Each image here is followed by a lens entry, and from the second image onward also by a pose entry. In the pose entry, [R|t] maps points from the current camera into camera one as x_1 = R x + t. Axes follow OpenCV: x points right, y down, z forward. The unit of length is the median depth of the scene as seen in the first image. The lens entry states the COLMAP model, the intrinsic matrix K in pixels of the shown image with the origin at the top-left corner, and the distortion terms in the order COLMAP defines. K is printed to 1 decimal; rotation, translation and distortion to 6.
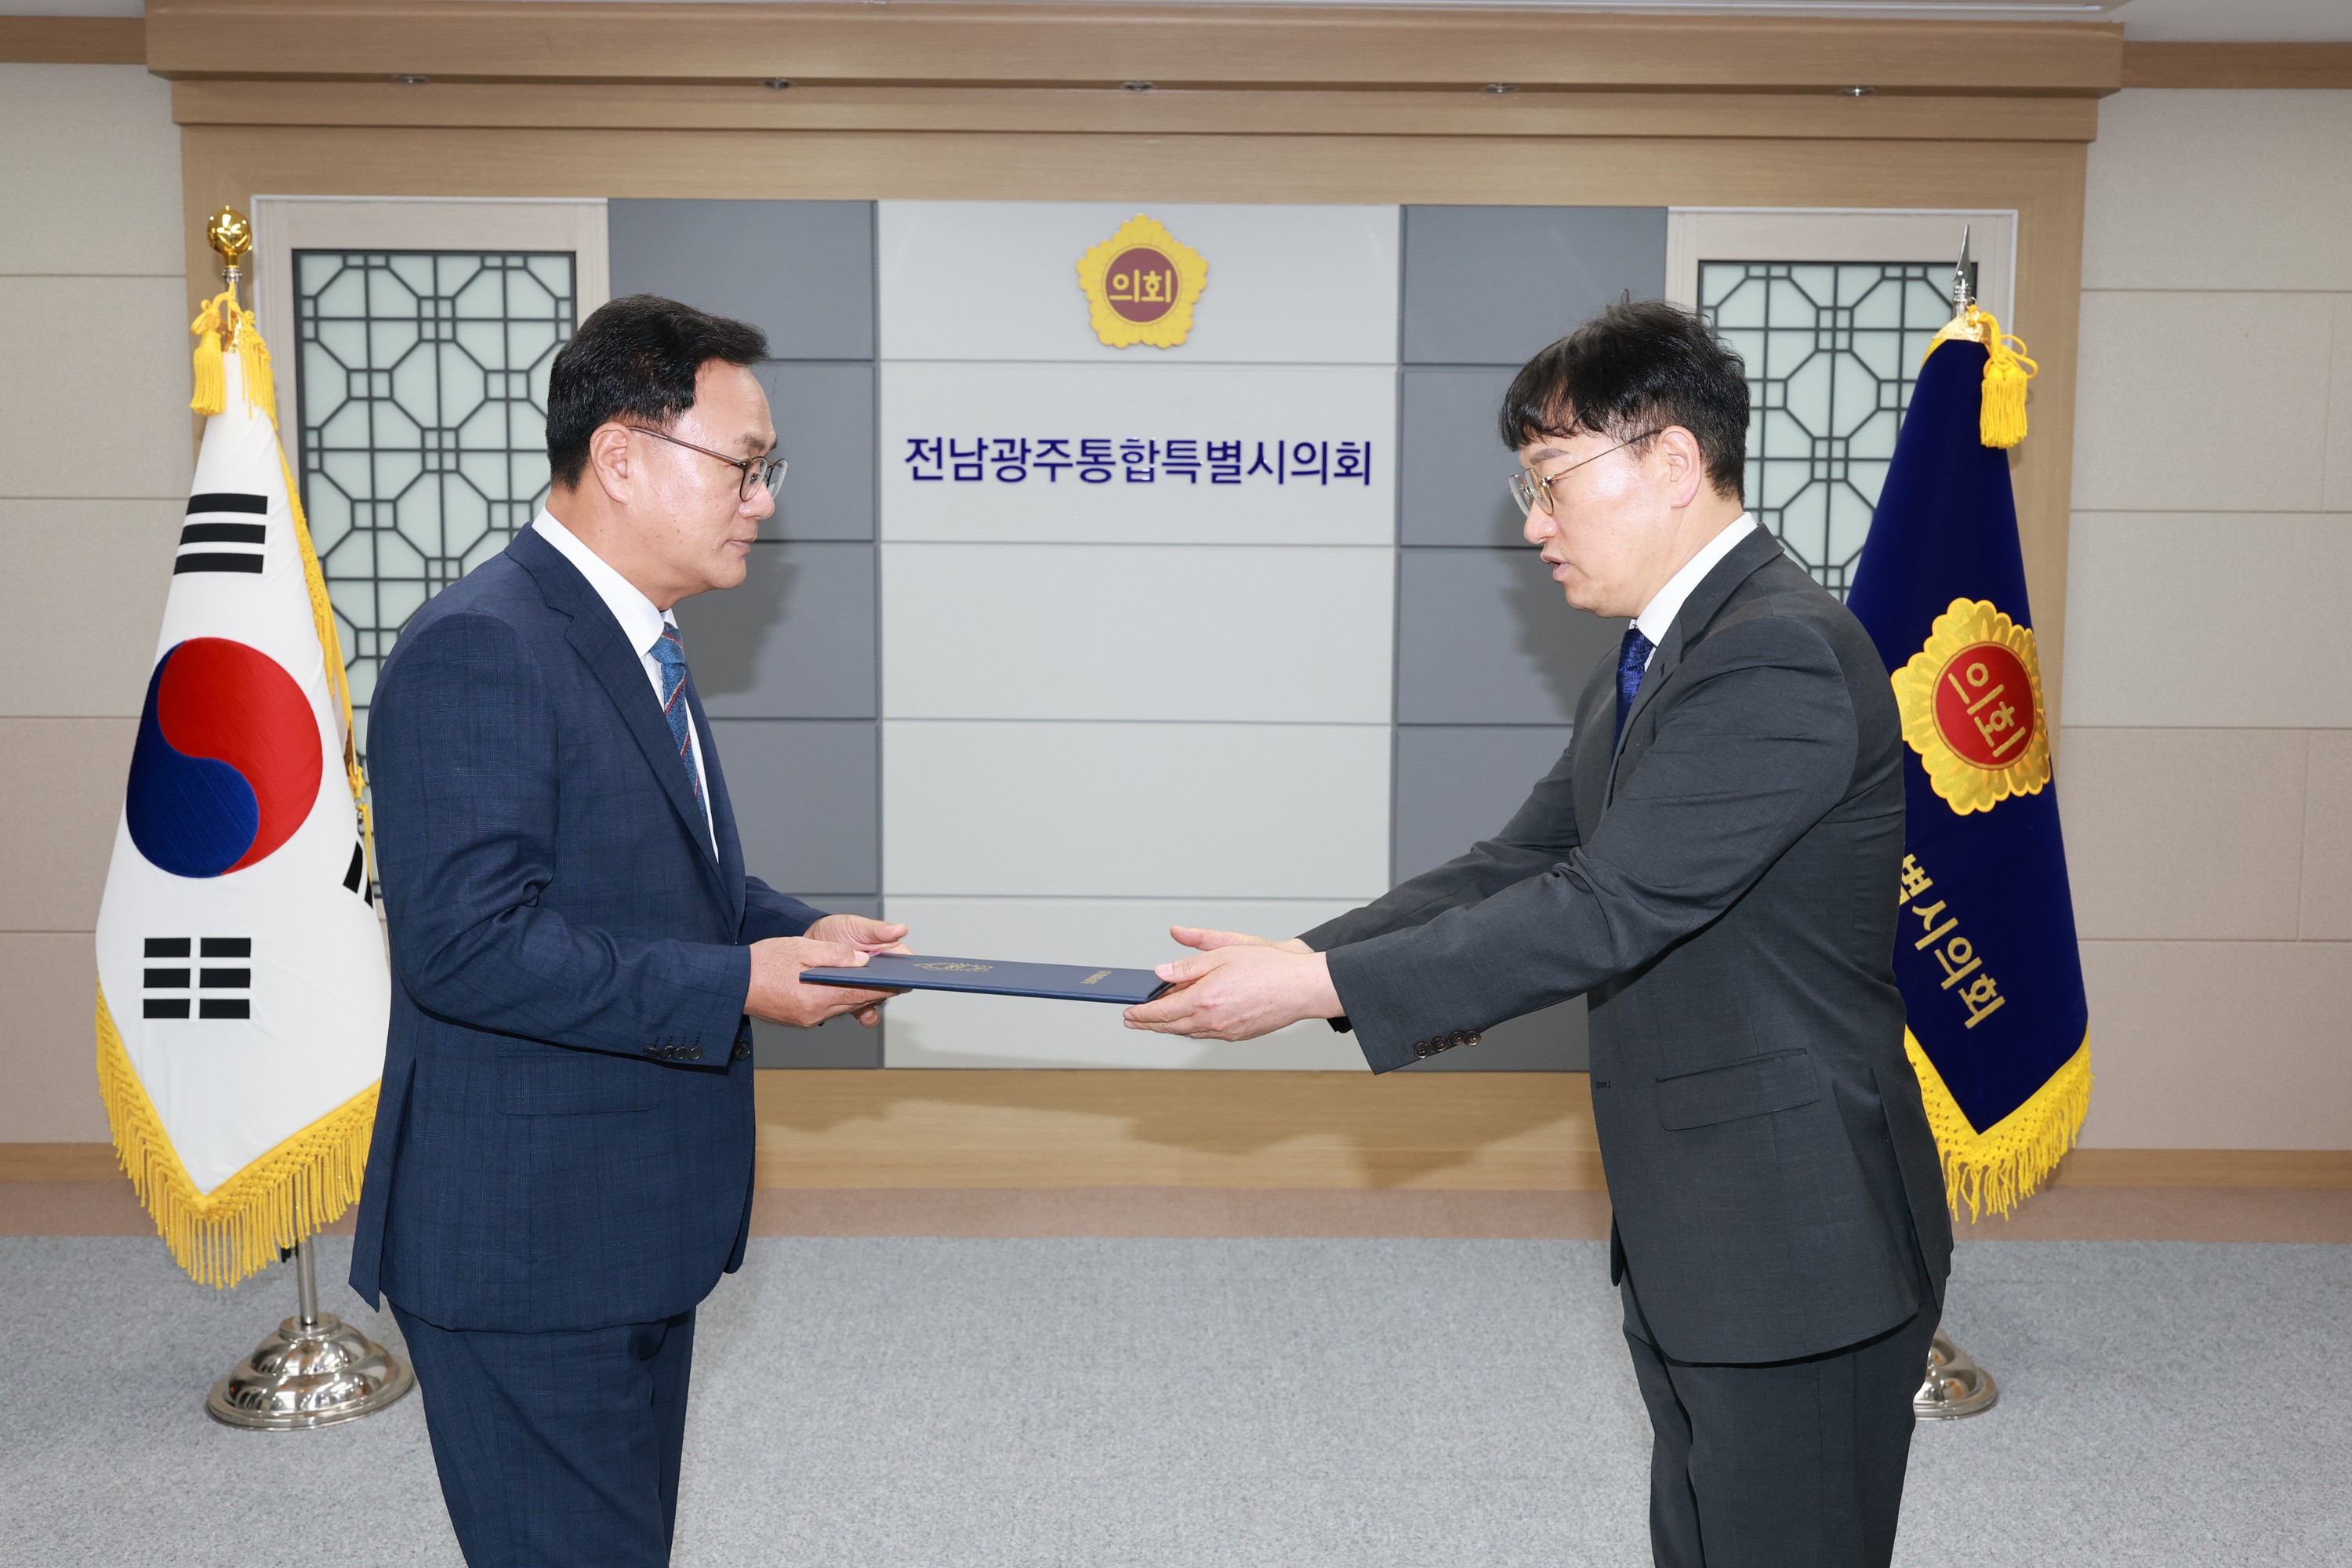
lens RADIAL K [[2244.5, 0, 1178.5], [0, 2244.5, 787.2], [0, 0, 1]] dist [-0.000583, 0.029930]
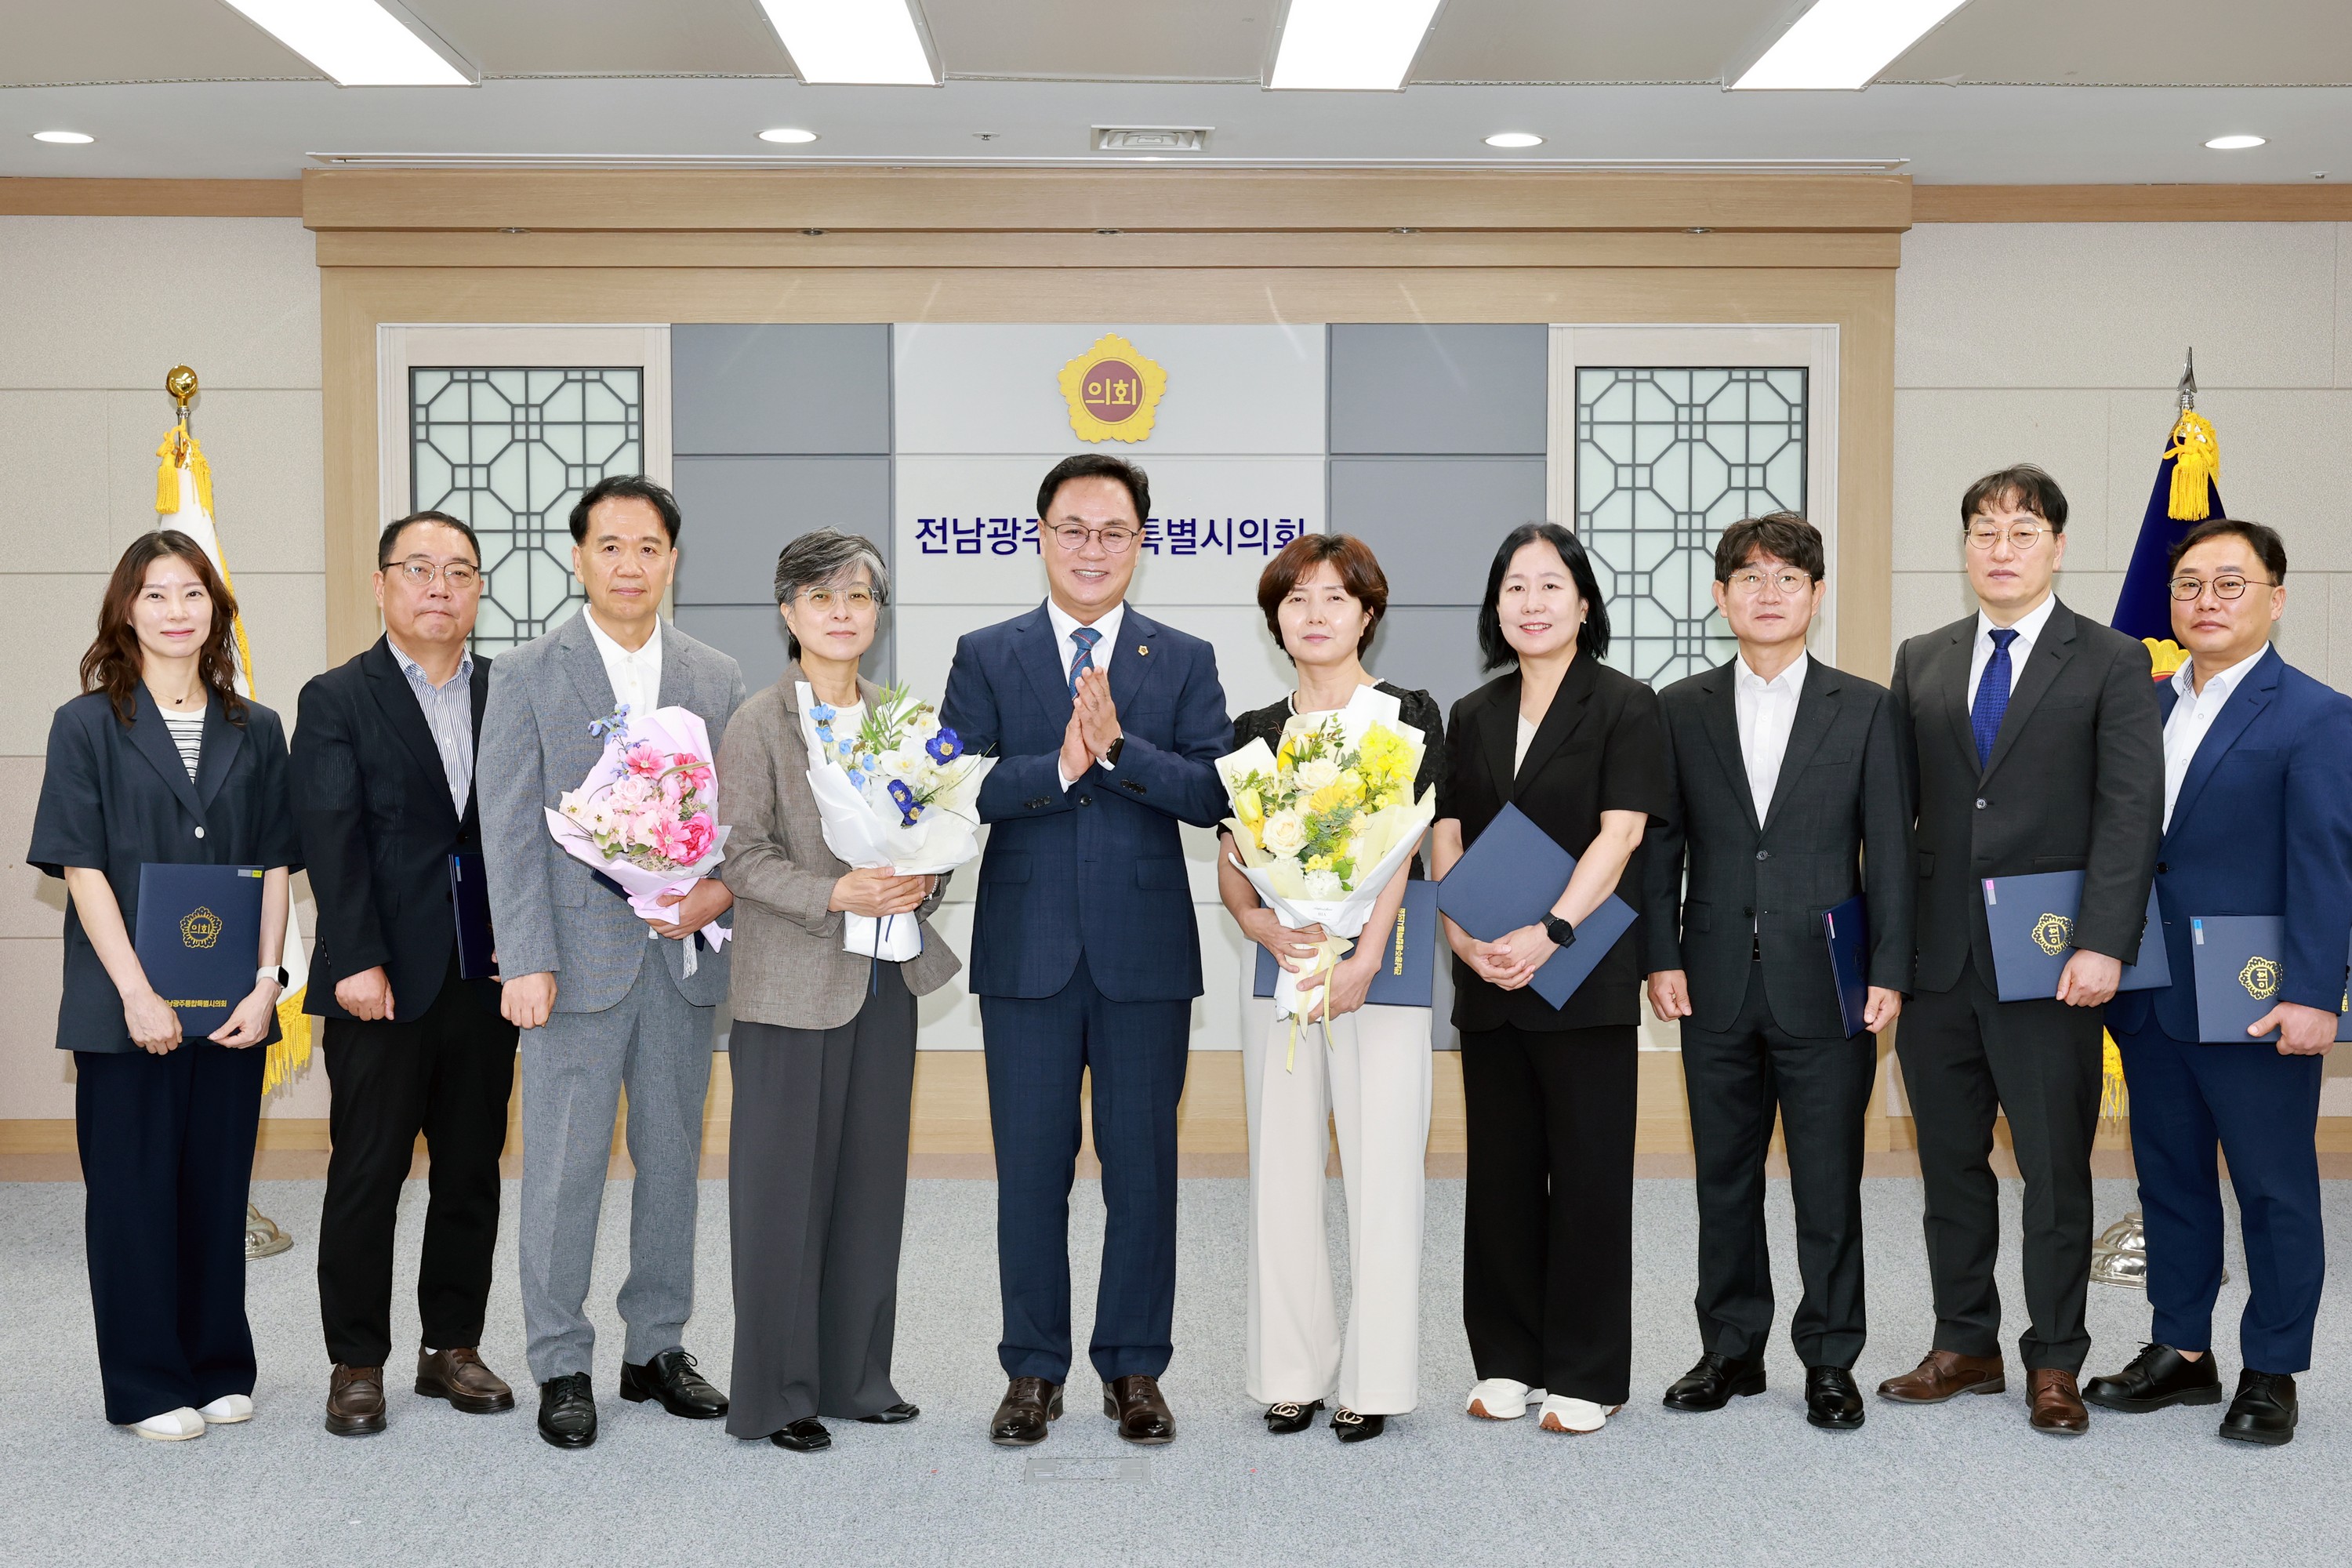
lens RADIAL K [[2839.9, 0, 1176.0], [0, 2839.9, 784.0], [0, 0, 1]] dist [0.026981, -0.020322]
pose [[0.999957, -0.006331, -0.006845, 0.026951], [0.005948, 0.998487, -0.054660, 0.070579], [0.007181, 0.054617, 0.998482, -0.511268]]
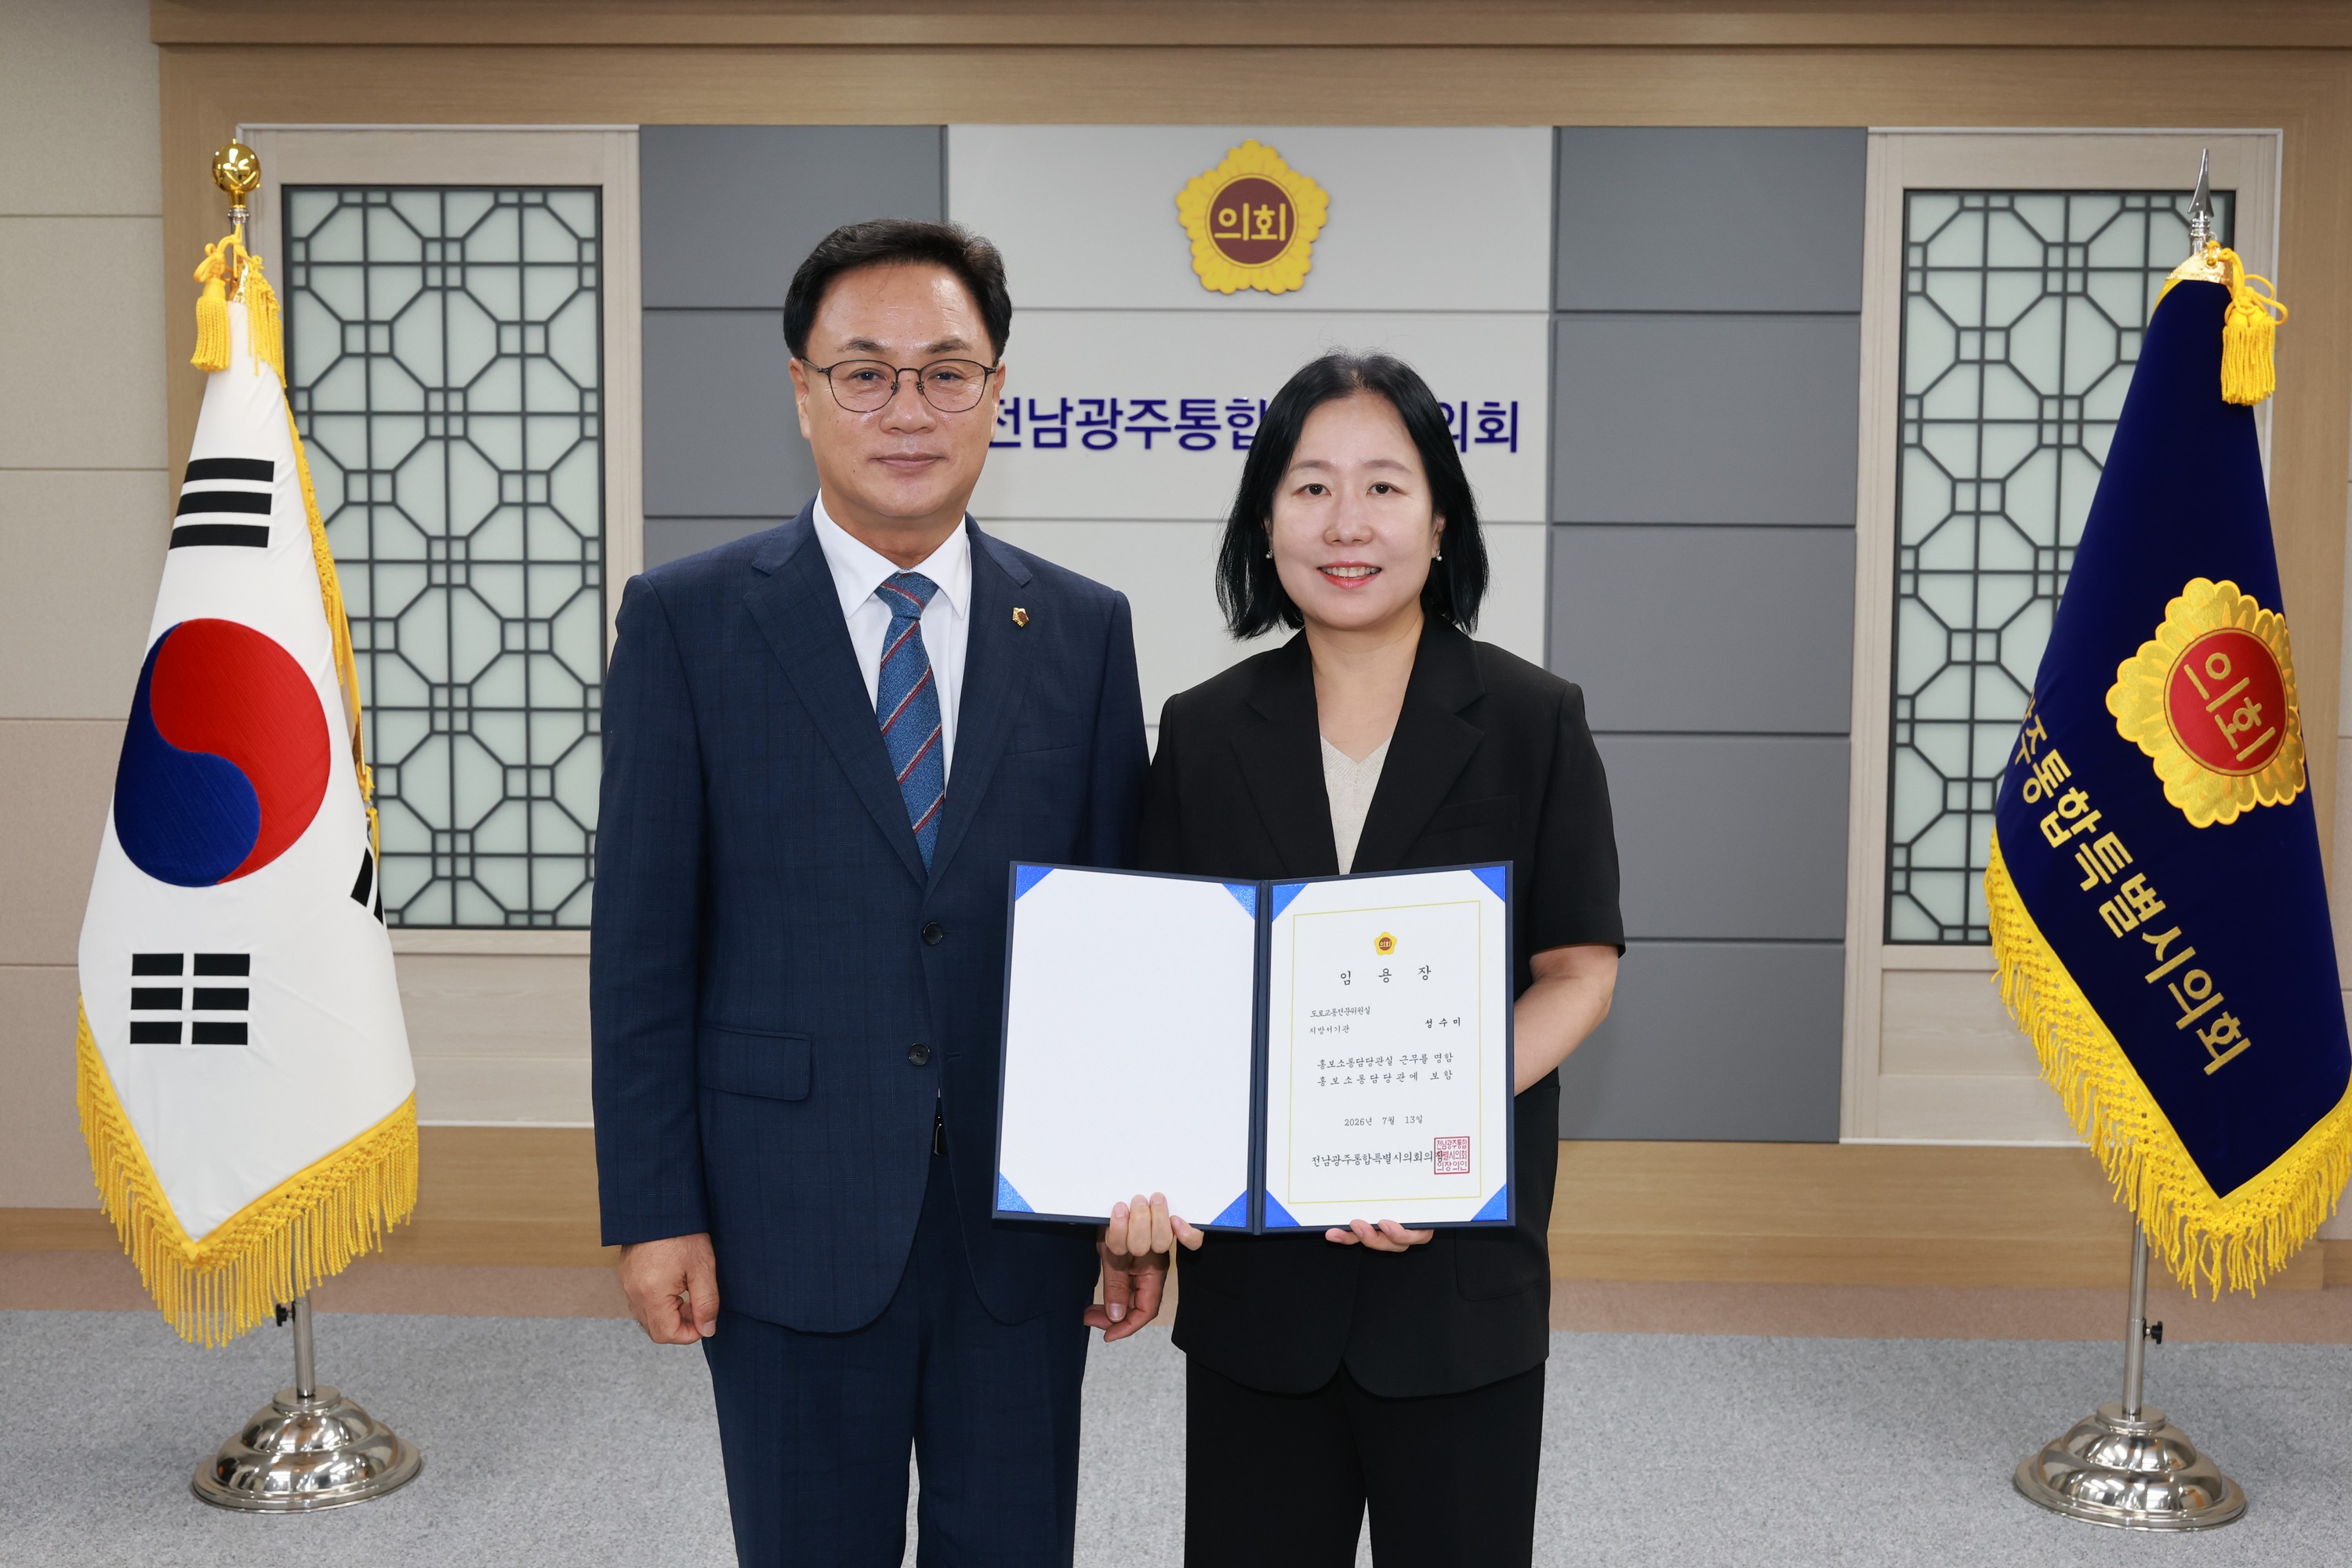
lens RADIAL K [[2780.7, 0, 1177.2], [0, 2780.7, 786.3], [0, 0, 1]] dist [-0.000807, 0.016445]
pose [[0.999158, 0.003798, -0.040841, -0.000586], [-0.004583, 0.999806, -0.019162, 0.014024], [0.040760, 0.019333, 0.998982, -0.064132]]
